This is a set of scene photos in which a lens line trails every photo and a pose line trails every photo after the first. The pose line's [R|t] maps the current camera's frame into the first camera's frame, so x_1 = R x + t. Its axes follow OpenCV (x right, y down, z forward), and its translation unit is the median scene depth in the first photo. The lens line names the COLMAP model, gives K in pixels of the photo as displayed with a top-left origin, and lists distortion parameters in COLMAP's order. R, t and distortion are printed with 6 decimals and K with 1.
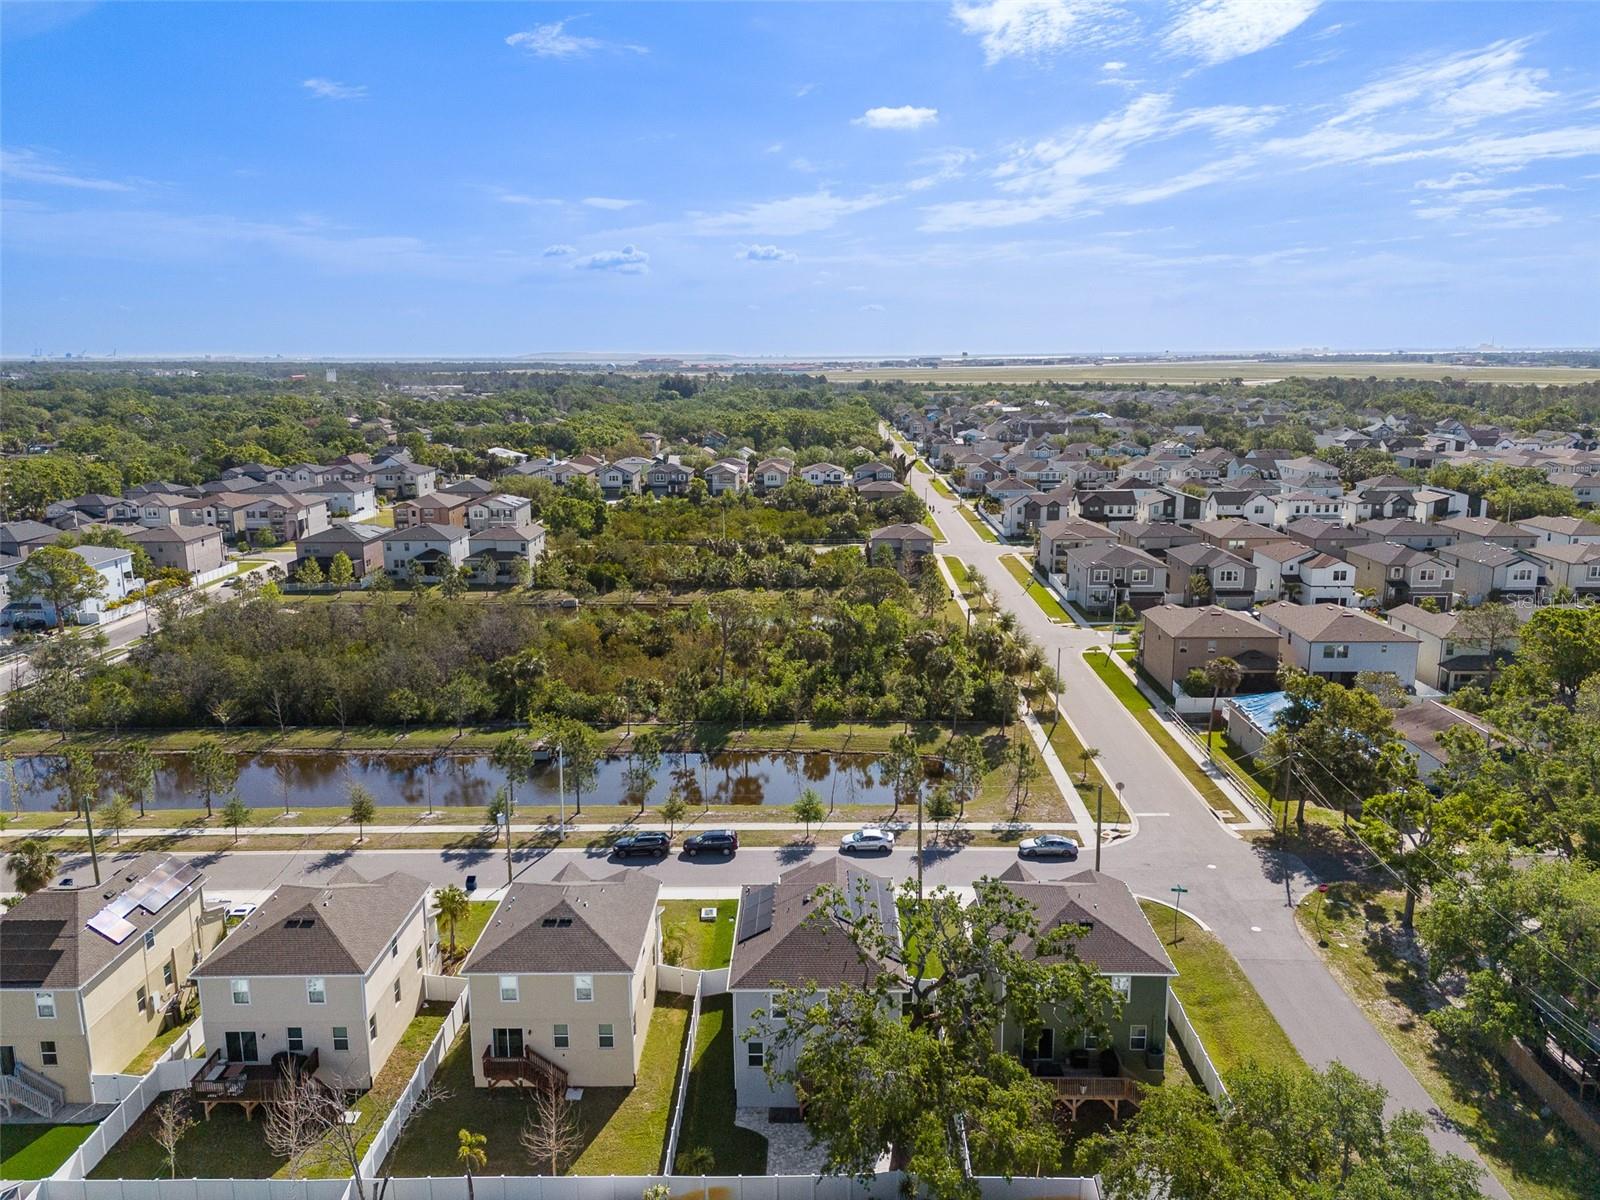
lens RADIAL K [[1181.8, 0, 806.7], [0, 1181.8, 610.0], [0, 0, 1]] dist [0.082648, -0.083842]
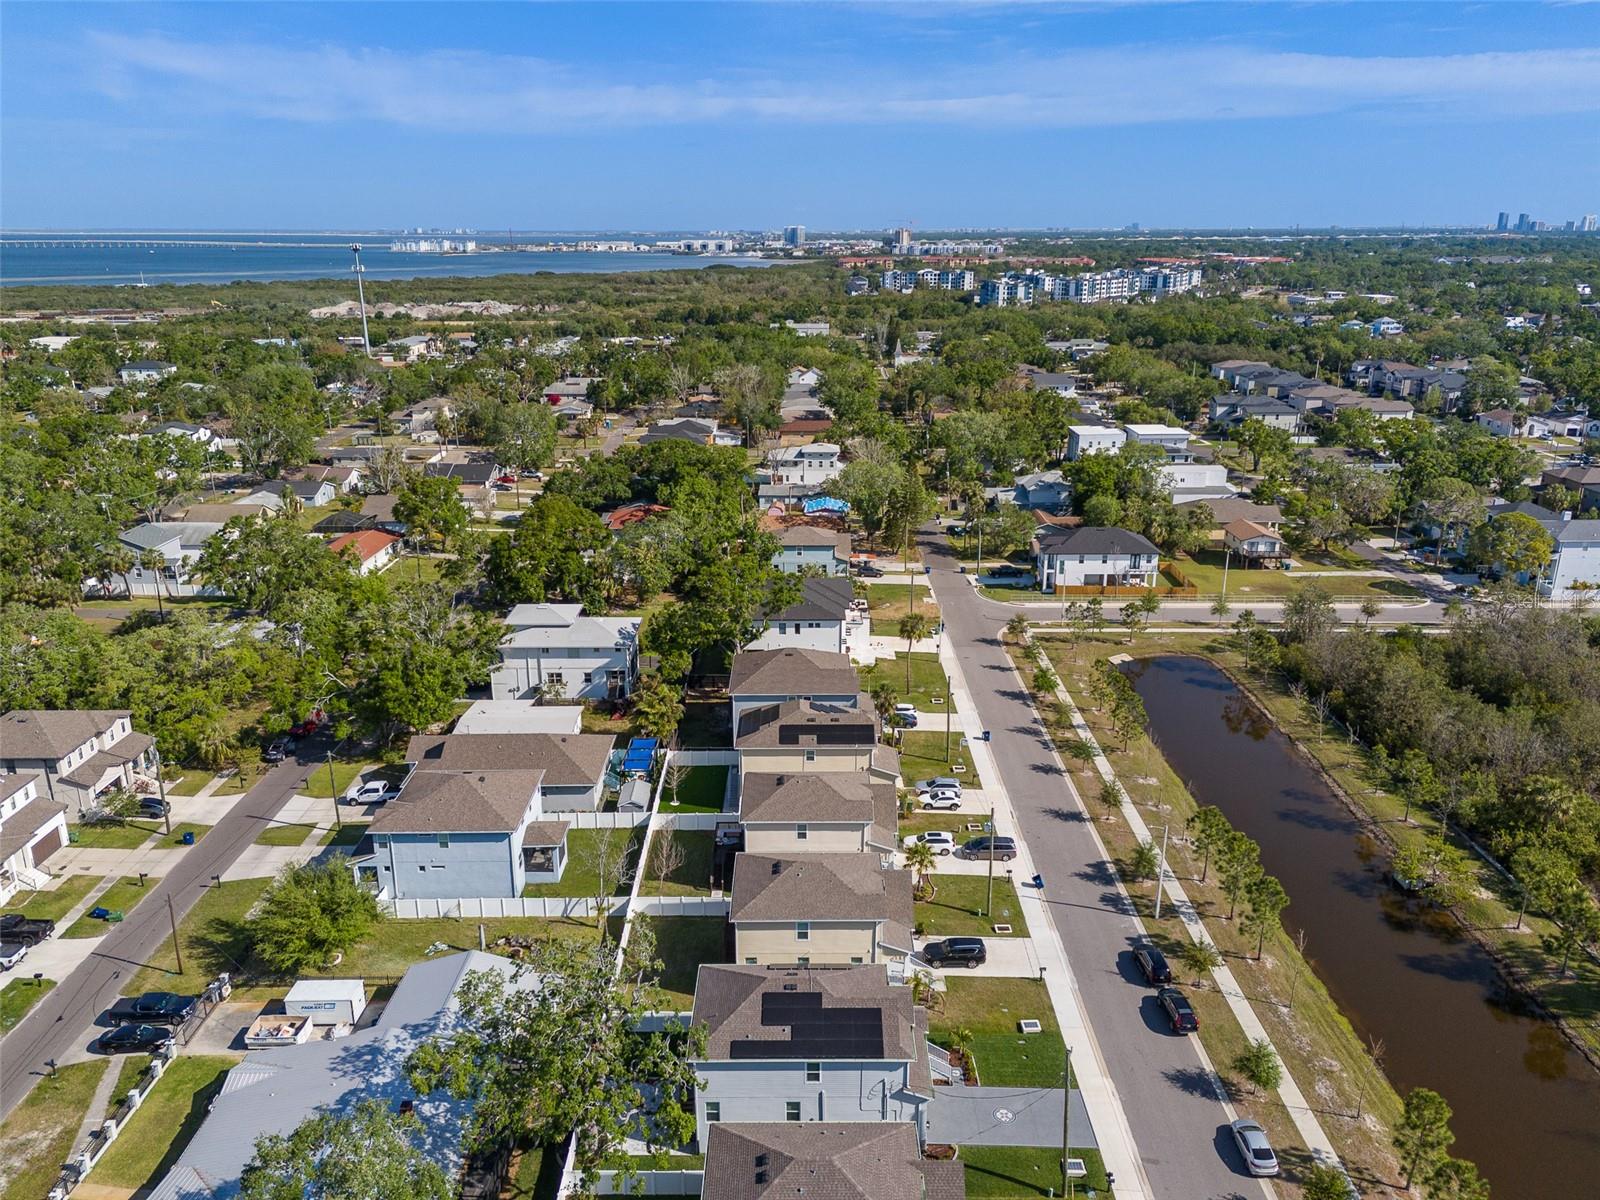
lens RADIAL K [[1181.8, 0, 806.7], [0, 1181.8, 610.0], [0, 0, 1]] dist [0.082648, -0.083842]
pose [[0.005372, 0.313978, -0.949415, 0.350598], [-0.208499, 0.928914, 0.306018, -0.153282], [0.978008, 0.196308, 0.070455, 0.323729]]
